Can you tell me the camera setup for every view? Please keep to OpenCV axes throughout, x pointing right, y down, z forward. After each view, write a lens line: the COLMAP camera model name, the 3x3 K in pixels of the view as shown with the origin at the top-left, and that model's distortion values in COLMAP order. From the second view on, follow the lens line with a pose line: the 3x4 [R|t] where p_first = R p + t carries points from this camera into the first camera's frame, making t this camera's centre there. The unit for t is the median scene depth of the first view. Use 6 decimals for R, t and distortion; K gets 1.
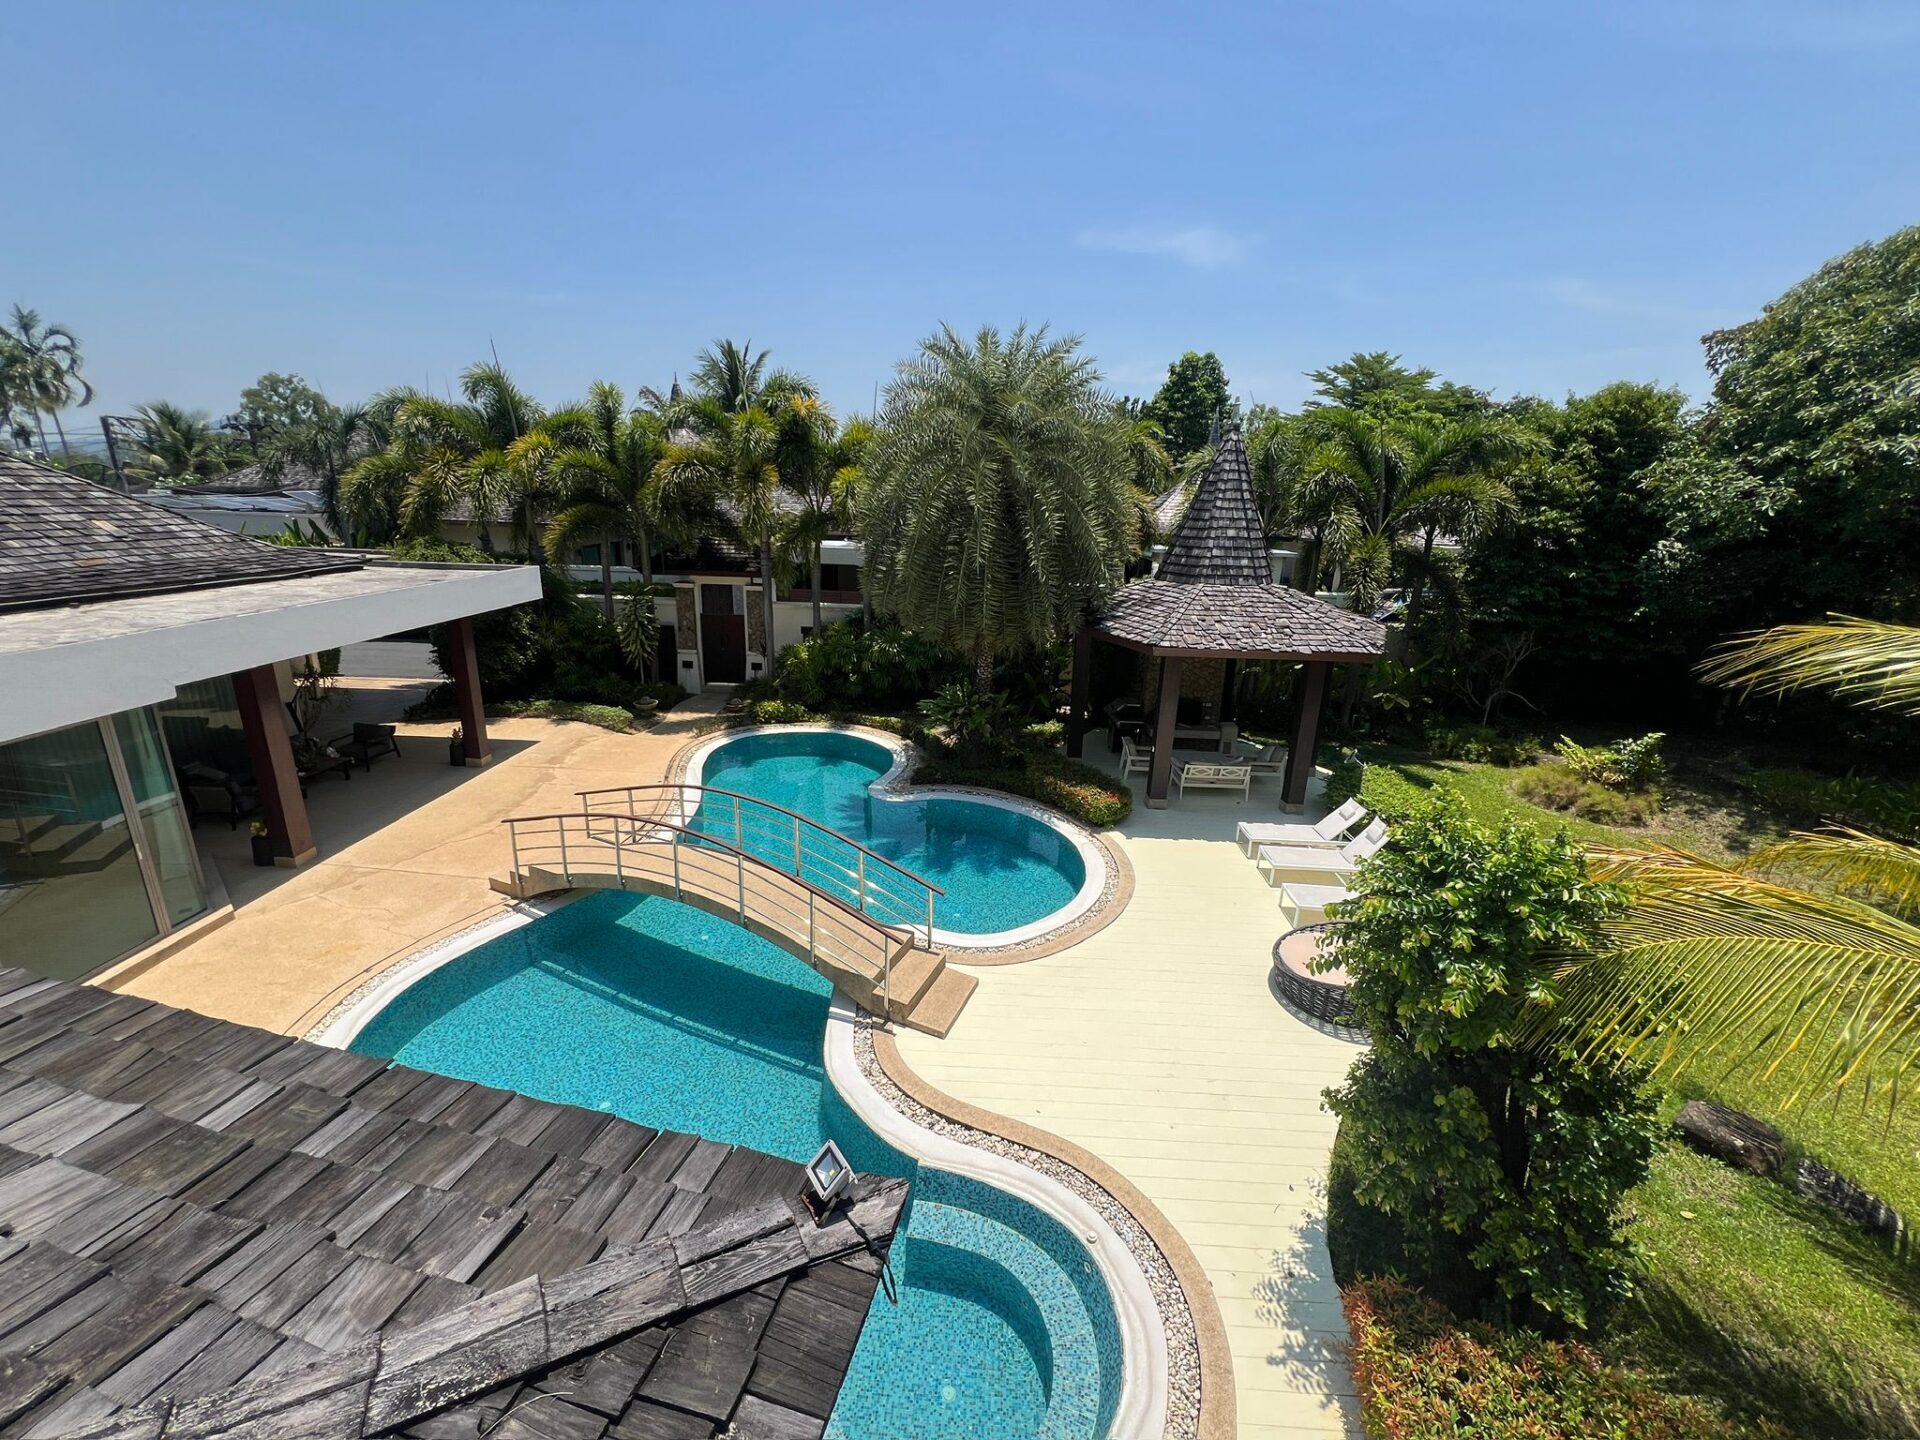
lens RADIAL K [[777.8, 0, 960.0], [0, 777.8, 720.0], [0, 0, 1]] dist [0.000986, 0.000301]
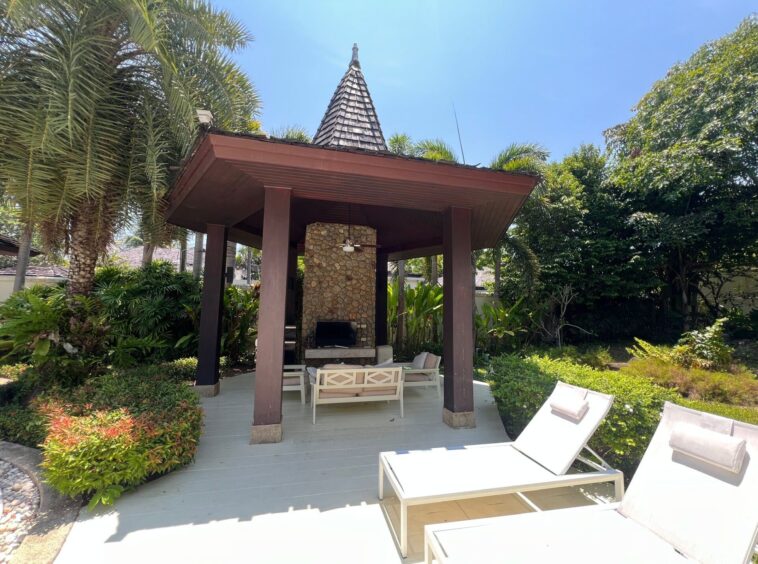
lens RADIAL K [[300.6, 0, 379.0], [0, 300.6, 282.0], [0, 0, 1]] dist [0.000173, -0.000006]
pose [[0.967857, 0.010842, 0.251266, 0.273688], [0.084028, 0.927718, -0.363700, 0.087800], [-0.237047, 0.373123, 0.896988, 0.698118]]
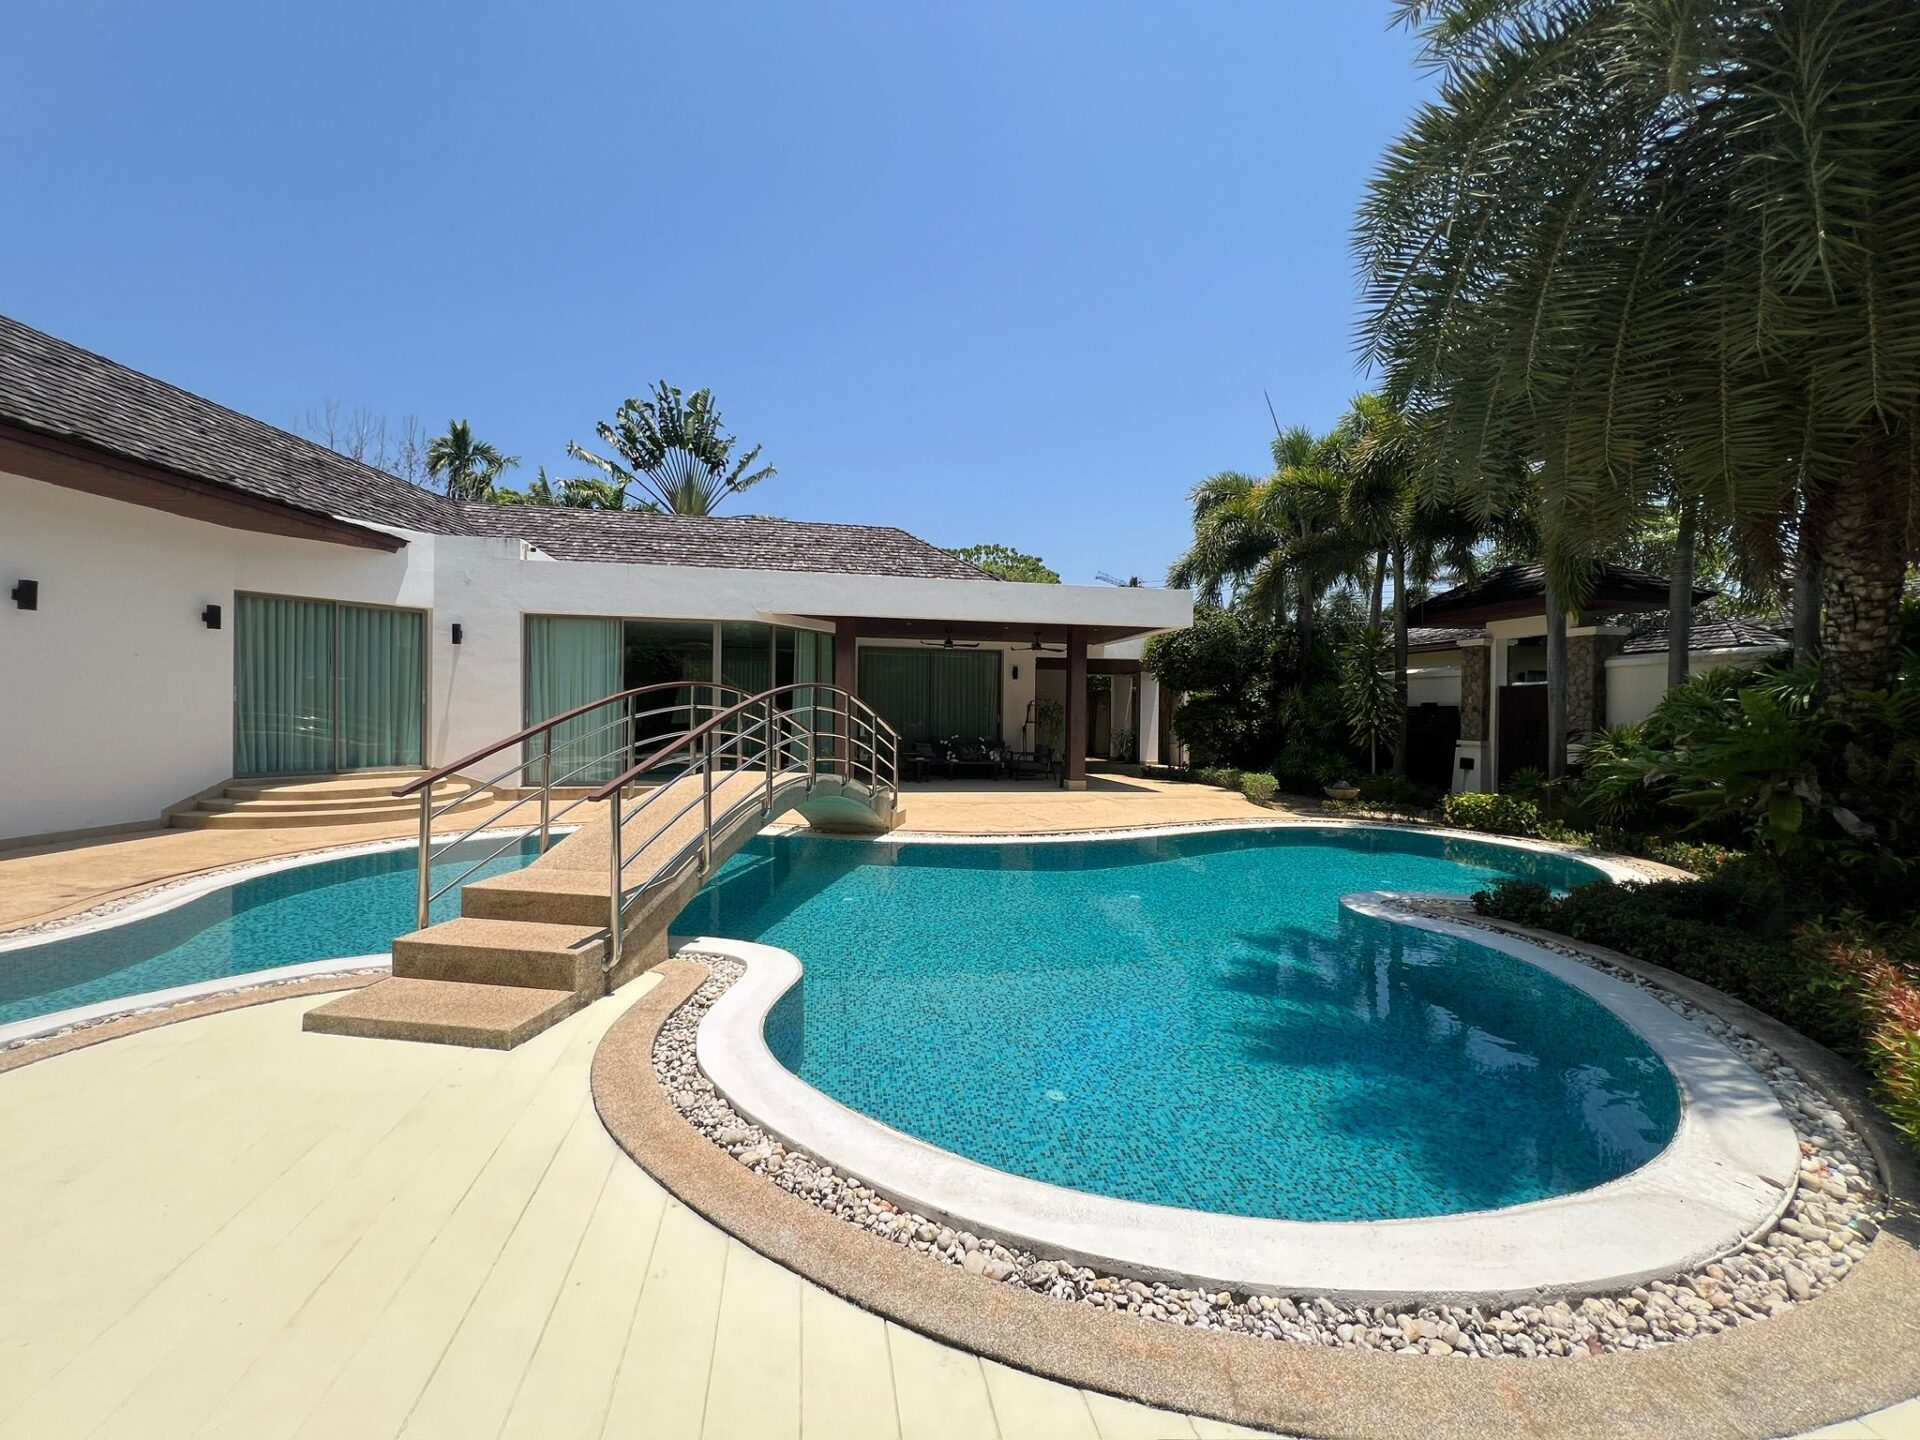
lens RADIAL K [[777.8, 0, 960.0], [0, 777.8, 720.0], [0, 0, 1]] dist [0.000986, 0.000301]
pose [[0.229689, -0.022918, -0.972994, 0.267219], [-0.278425, 0.956395, -0.088253, 0.097932], [0.932589, 0.291177, 0.213292, 0.669655]]
